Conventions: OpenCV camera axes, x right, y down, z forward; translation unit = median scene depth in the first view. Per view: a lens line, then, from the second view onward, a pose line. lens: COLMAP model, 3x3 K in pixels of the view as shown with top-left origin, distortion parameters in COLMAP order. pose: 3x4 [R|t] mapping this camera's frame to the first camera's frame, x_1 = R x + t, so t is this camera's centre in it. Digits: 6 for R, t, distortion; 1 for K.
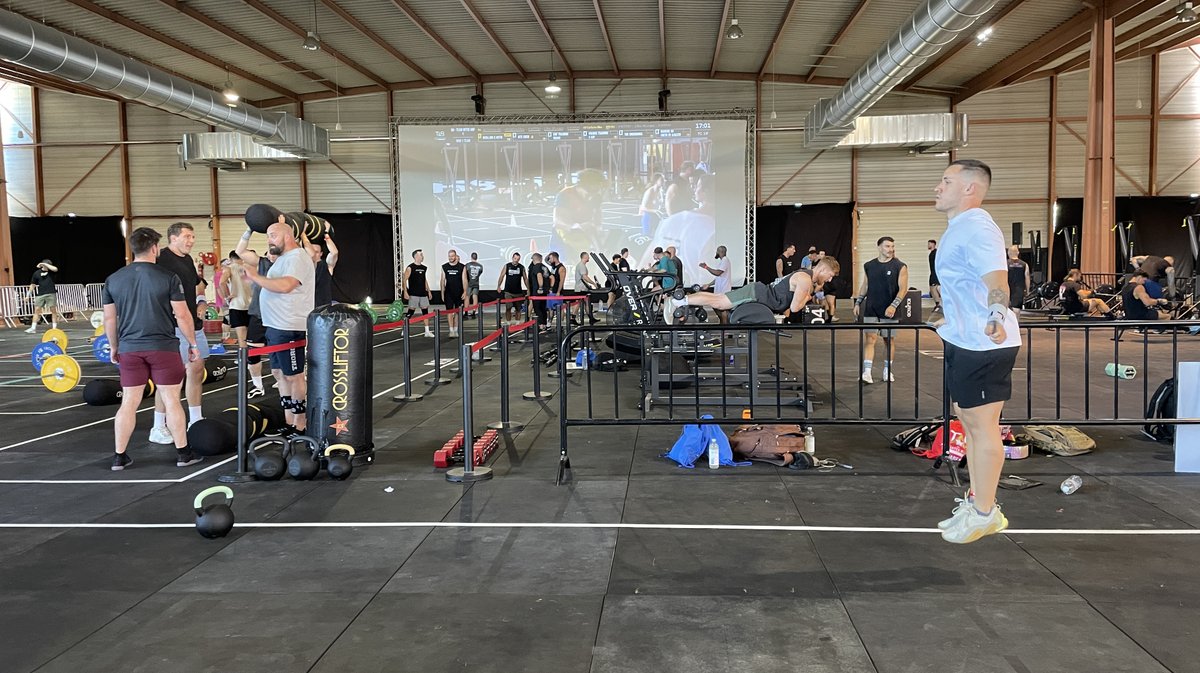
lens RADIAL K [[924.4, 0, 603.6], [0, 924.4, 313.1], [0, 0, 1]] dist [0.109189, -0.151706]
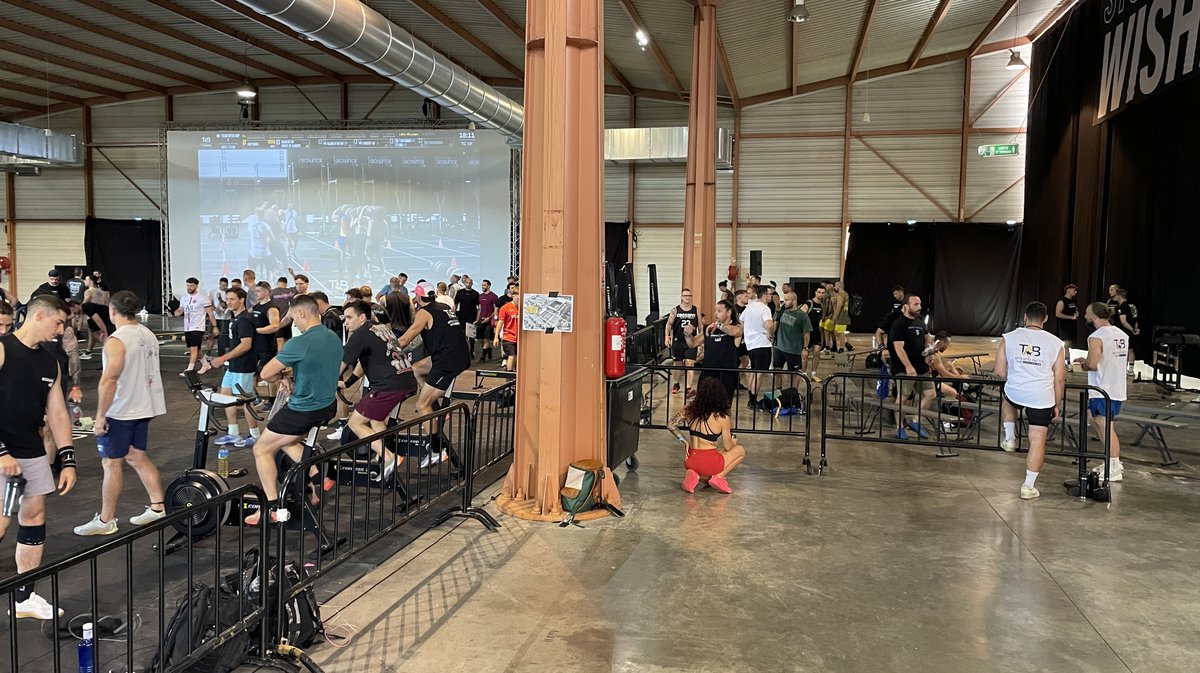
lens RADIAL K [[926.7, 0, 598.4], [0, 926.7, 319.5], [0, 0, 1]] dist [0.104748, -0.141231]
pose [[0.989953, 0.035539, -0.136860, 0.365766], [-0.035167, 0.999368, 0.005138, -0.026595], [0.136957, -0.000273, 0.990577, 0.093619]]
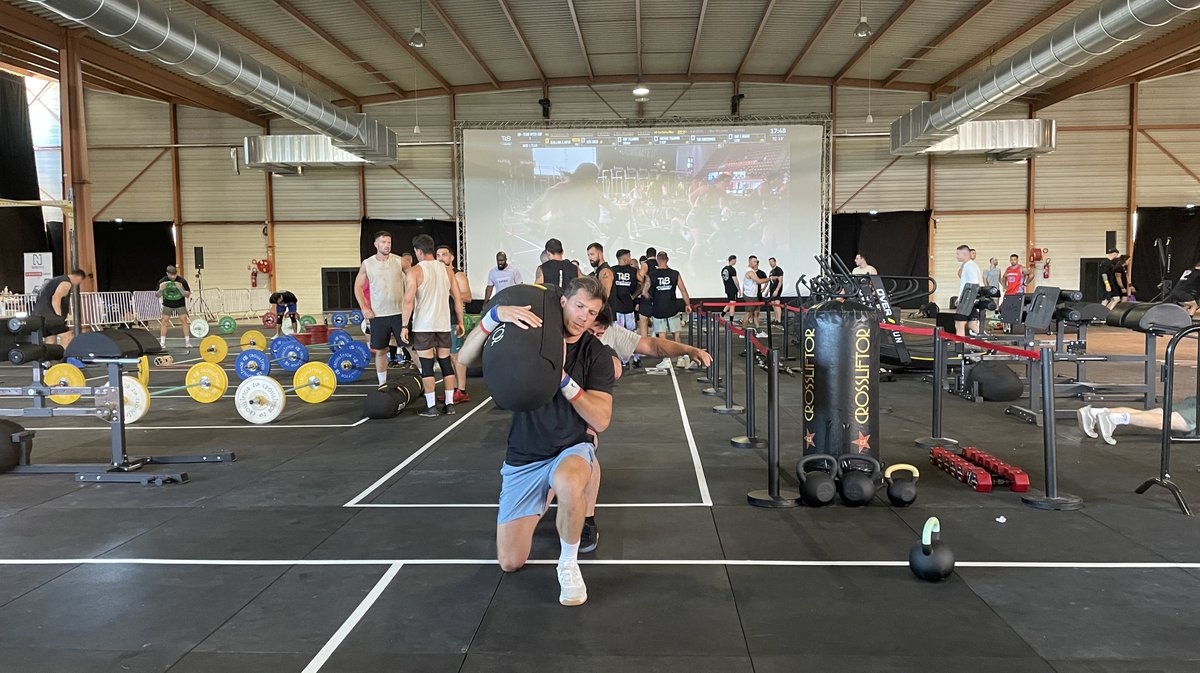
lens RADIAL K [[926.7, 0, 598.4], [0, 926.7, 319.5], [0, 0, 1]] dist [0.104748, -0.141231]
pose [[0.999736, 0.002139, 0.022887, -0.101650], [-0.001993, 0.999977, -0.006422, 0.002618], [-0.022900, 0.006374, 0.999717, 0.026838]]
